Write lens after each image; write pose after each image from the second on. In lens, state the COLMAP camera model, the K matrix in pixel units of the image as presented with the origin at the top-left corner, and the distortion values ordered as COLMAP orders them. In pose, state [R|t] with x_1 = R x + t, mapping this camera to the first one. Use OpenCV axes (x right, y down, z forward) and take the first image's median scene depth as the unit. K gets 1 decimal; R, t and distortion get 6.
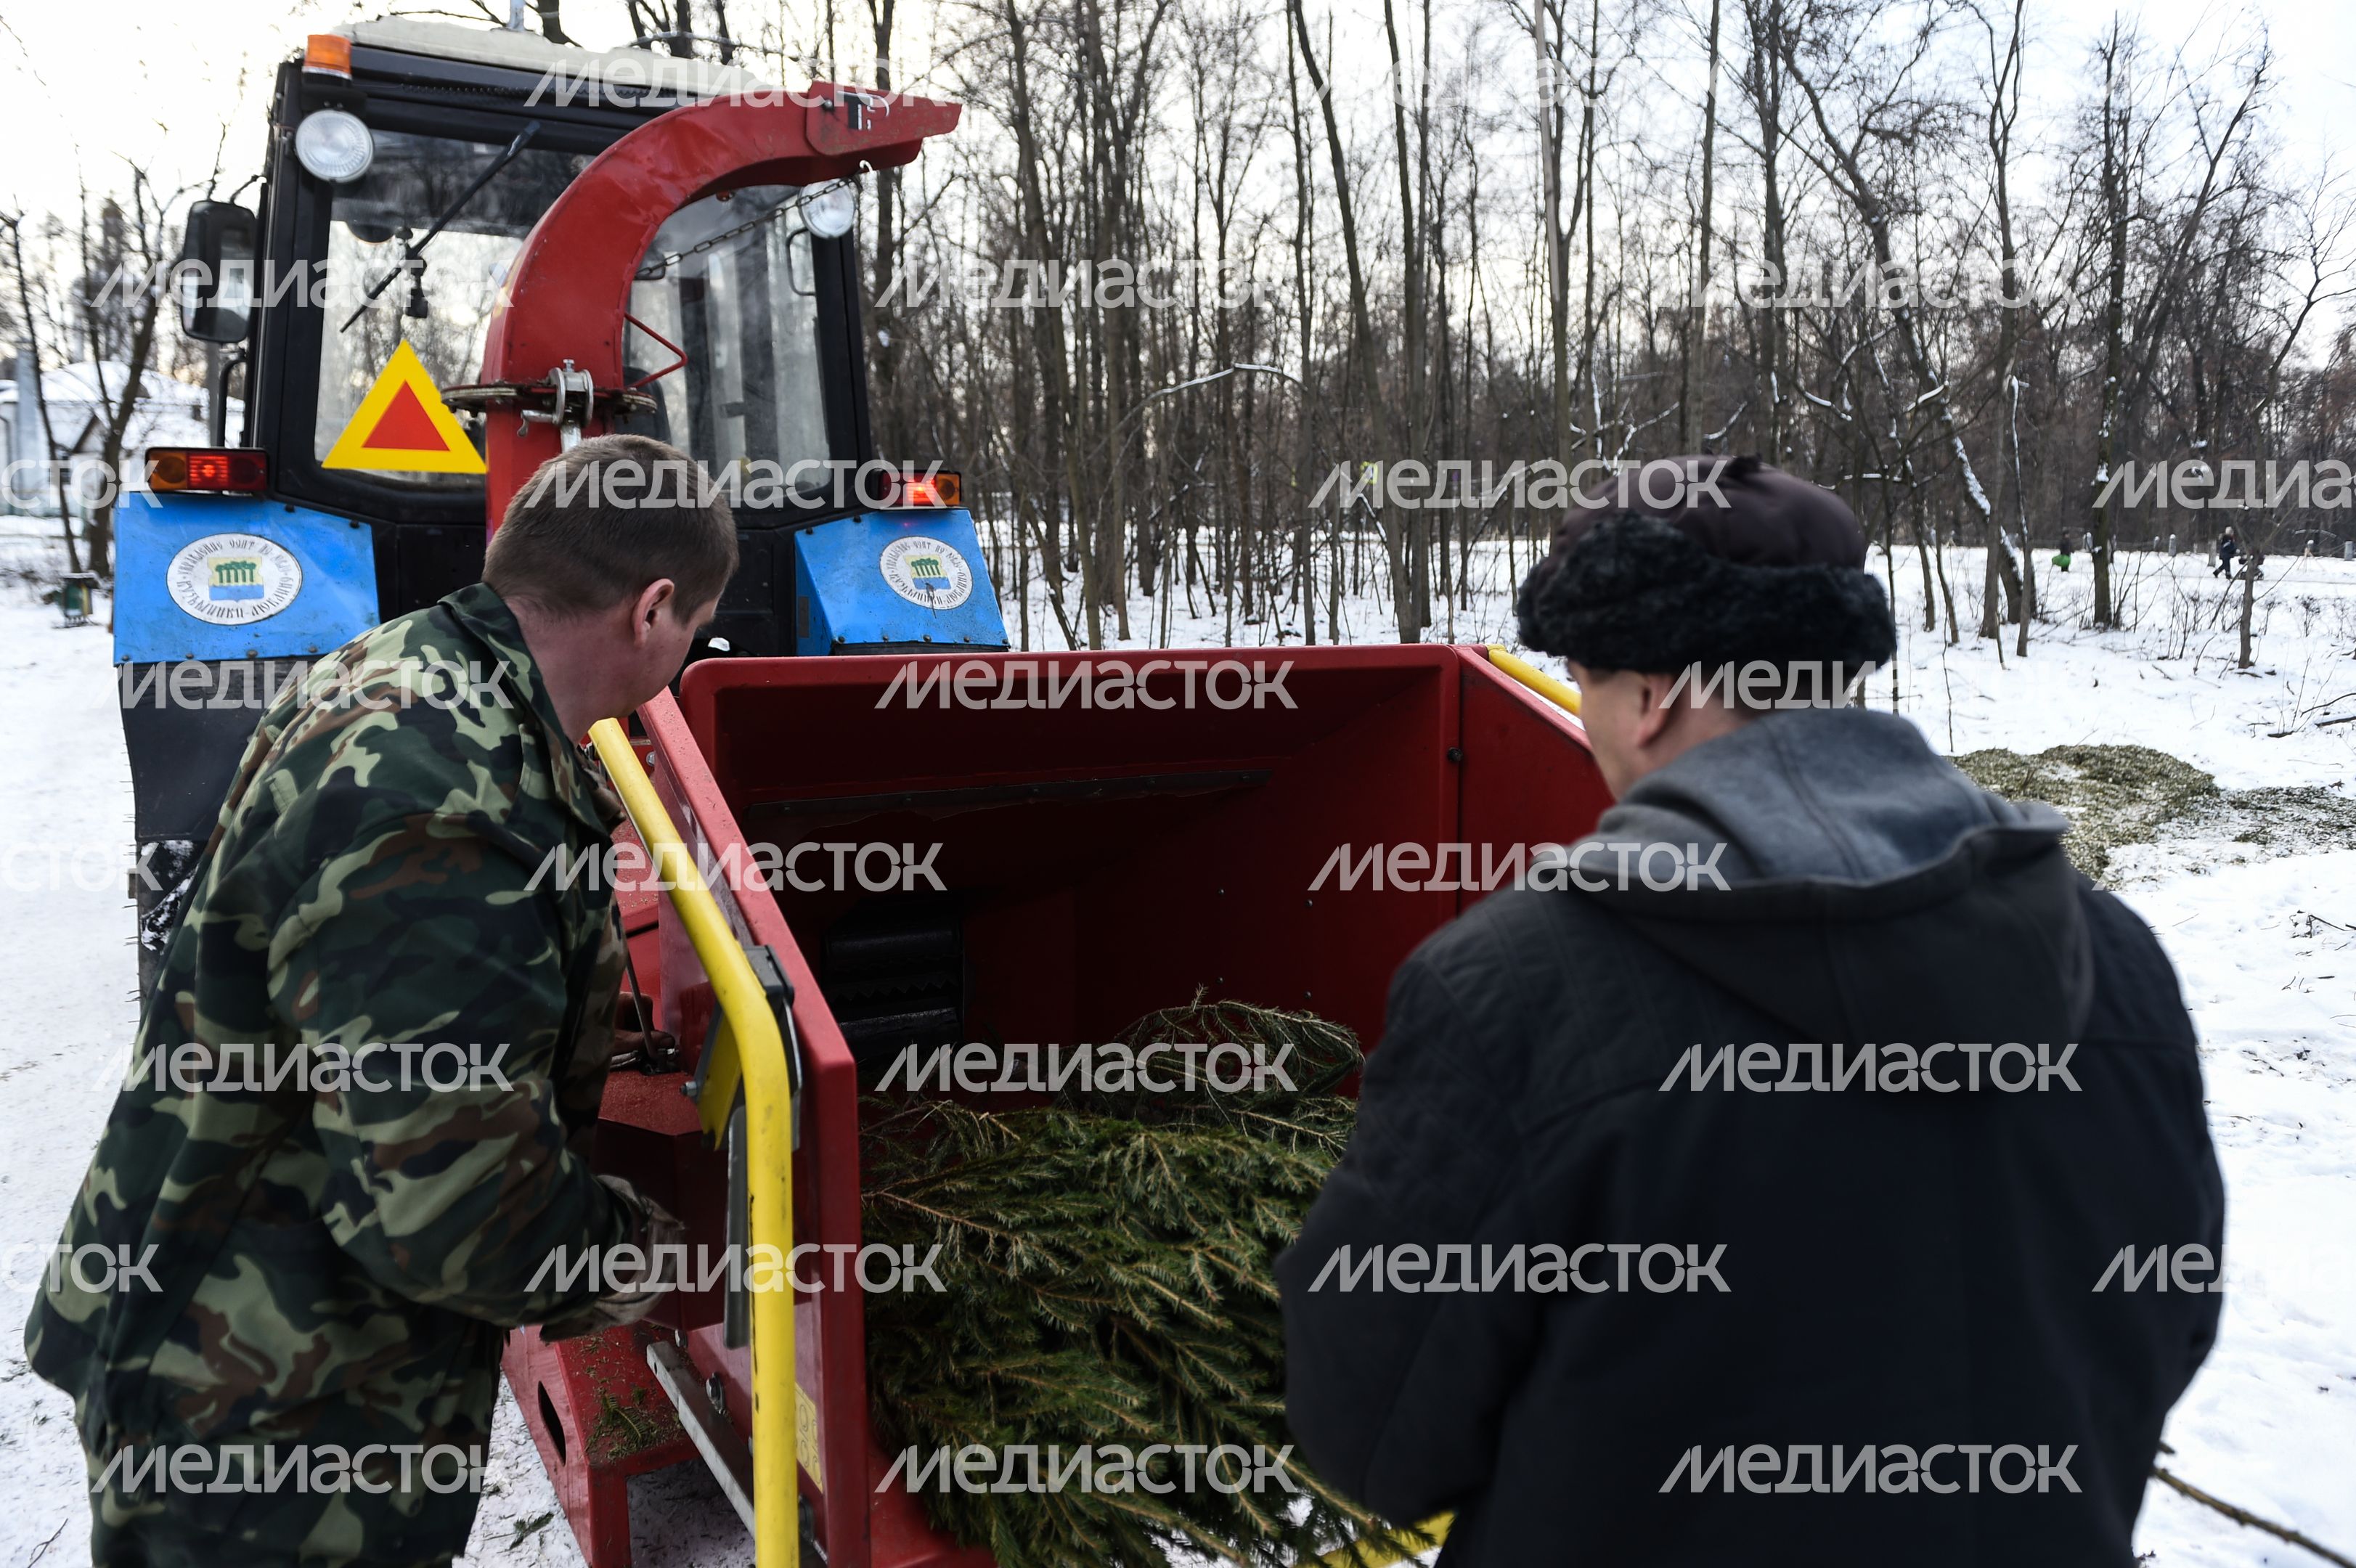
lens RADIAL K [[1688.9, 0, 1258.7], [0, 1688.9, 715.9], [0, 0, 1]] dist [-0.043832, 0.002778]
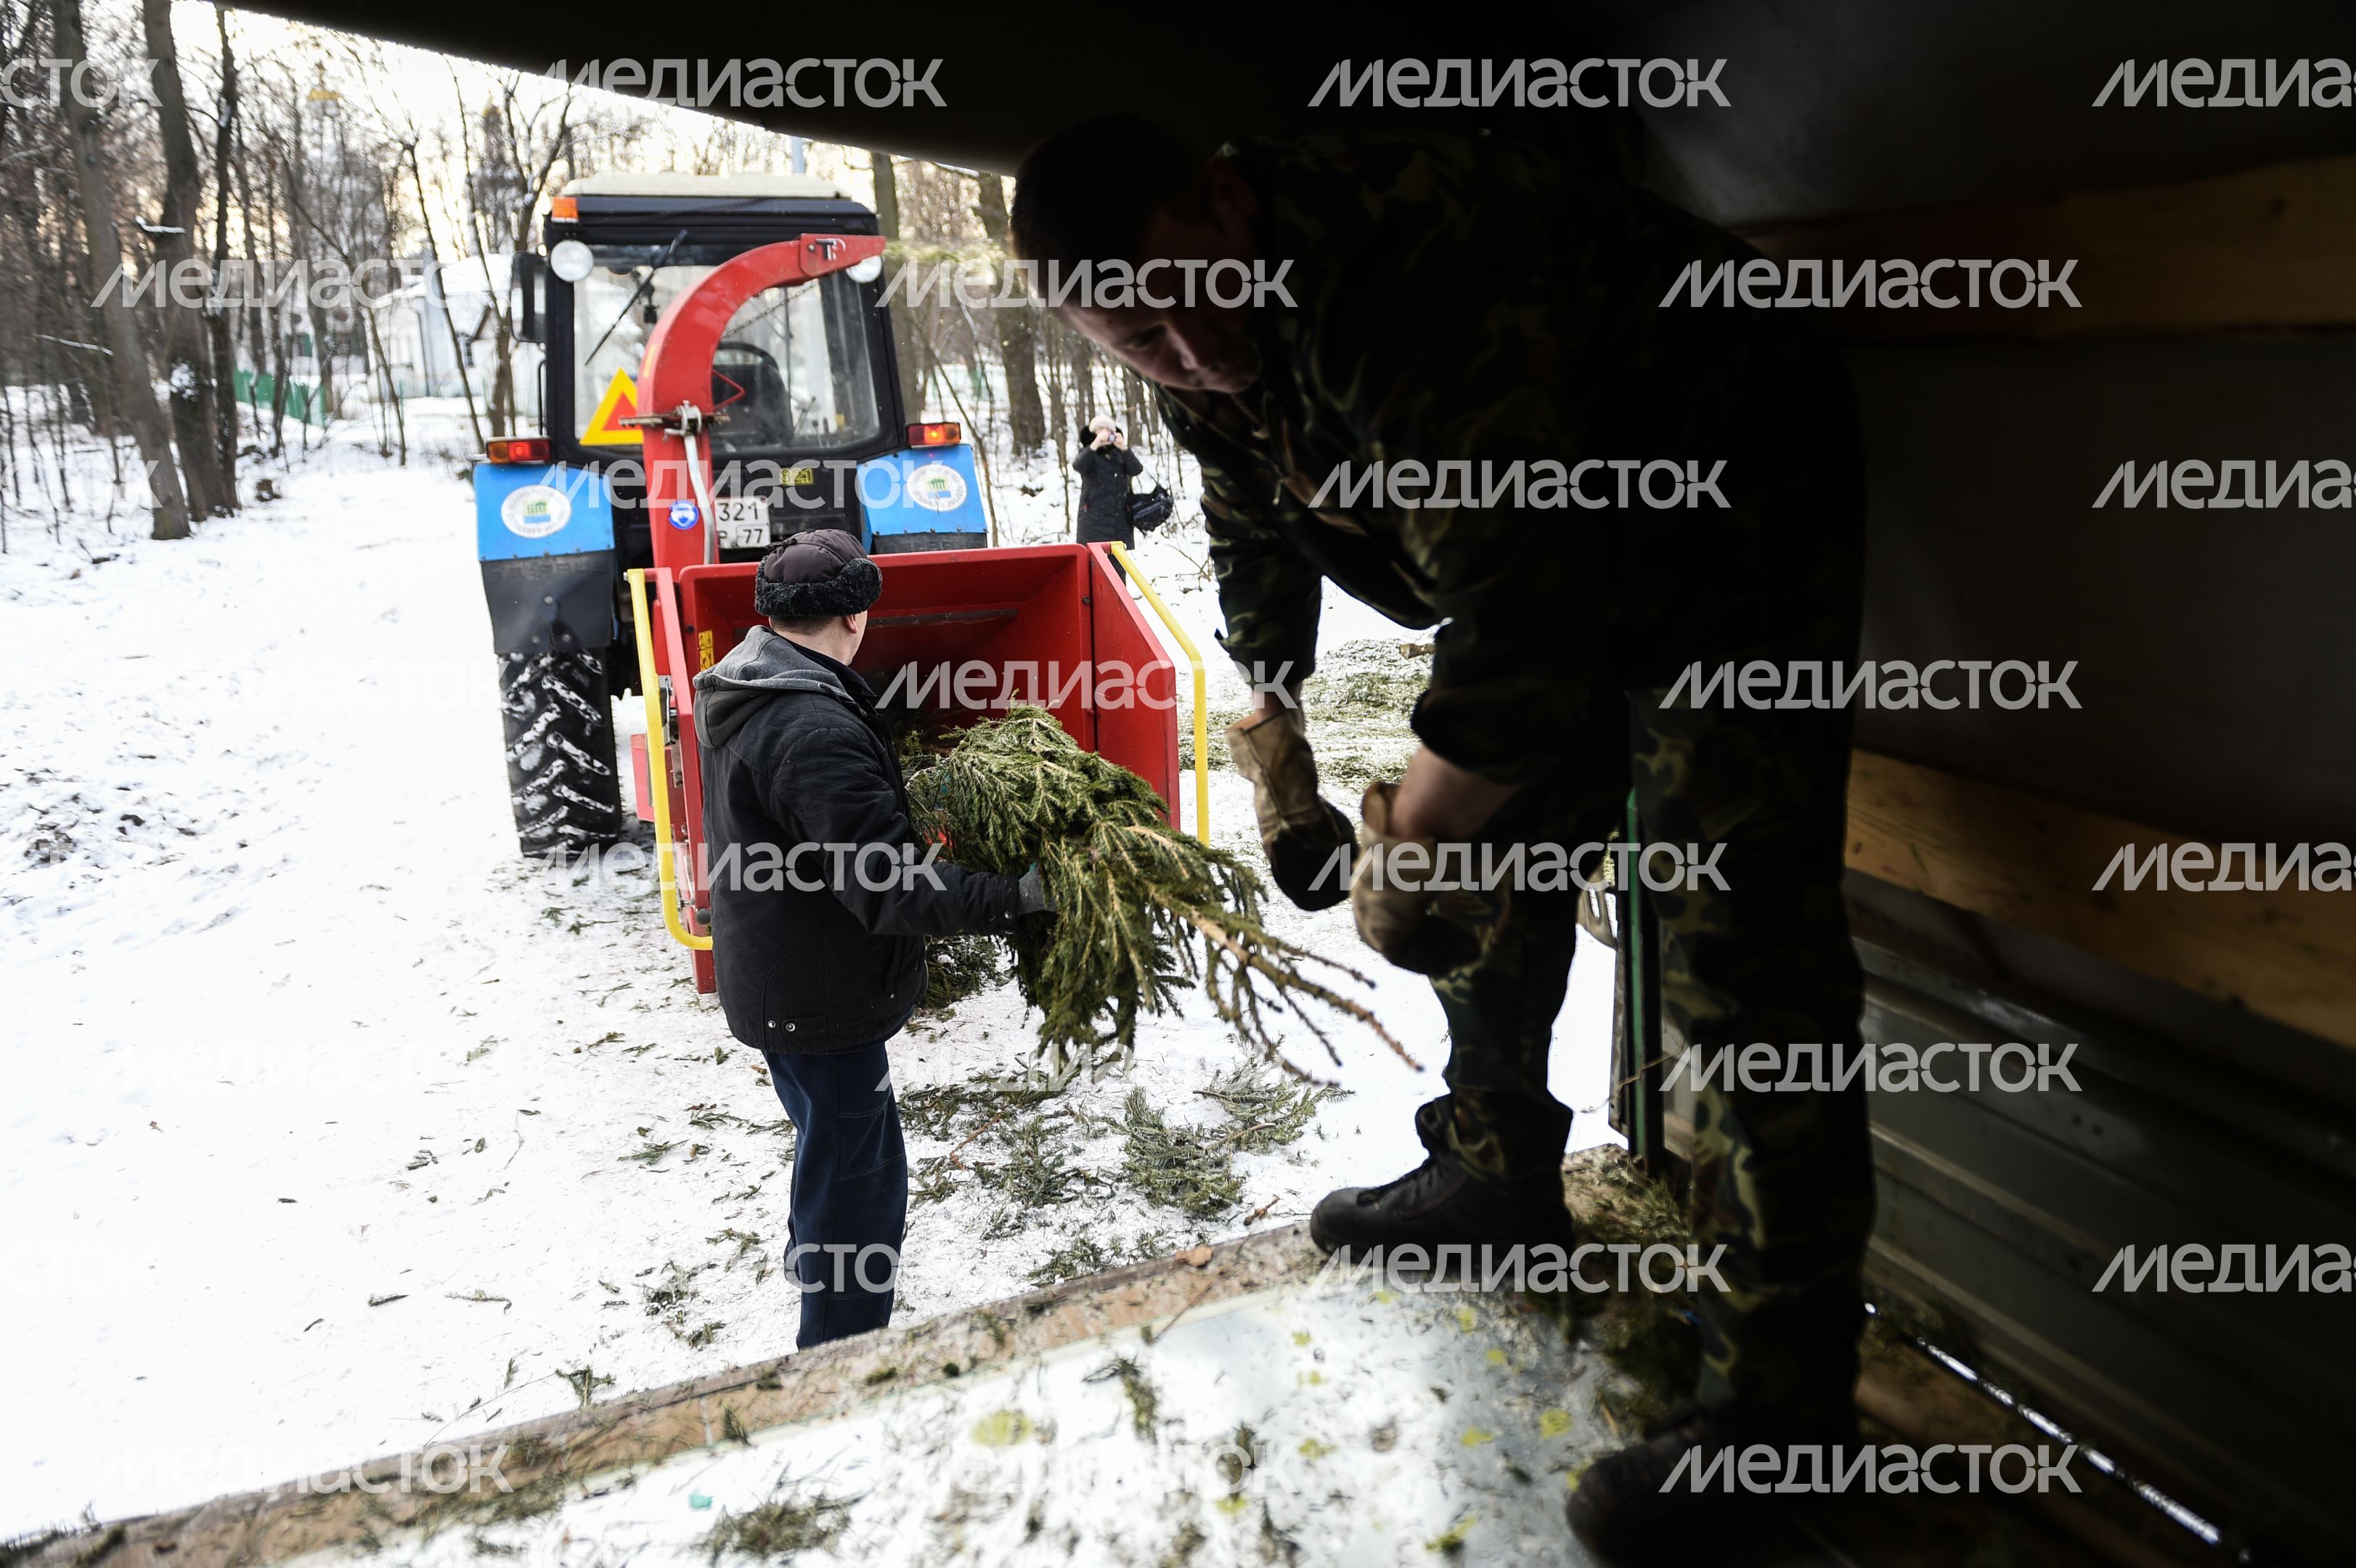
lens RADIAL K [[1697.3, 0, 1259.5], [0, 1697.3, 713.9], [0, 0, 1]] dist [-0.039487, 0.000615]
pose [[0.980909, -0.001187, -0.194466, 0.385270], [0.019760, 0.995414, 0.093598, -0.014077], [0.193463, -0.095654, 0.976433, -0.496174]]
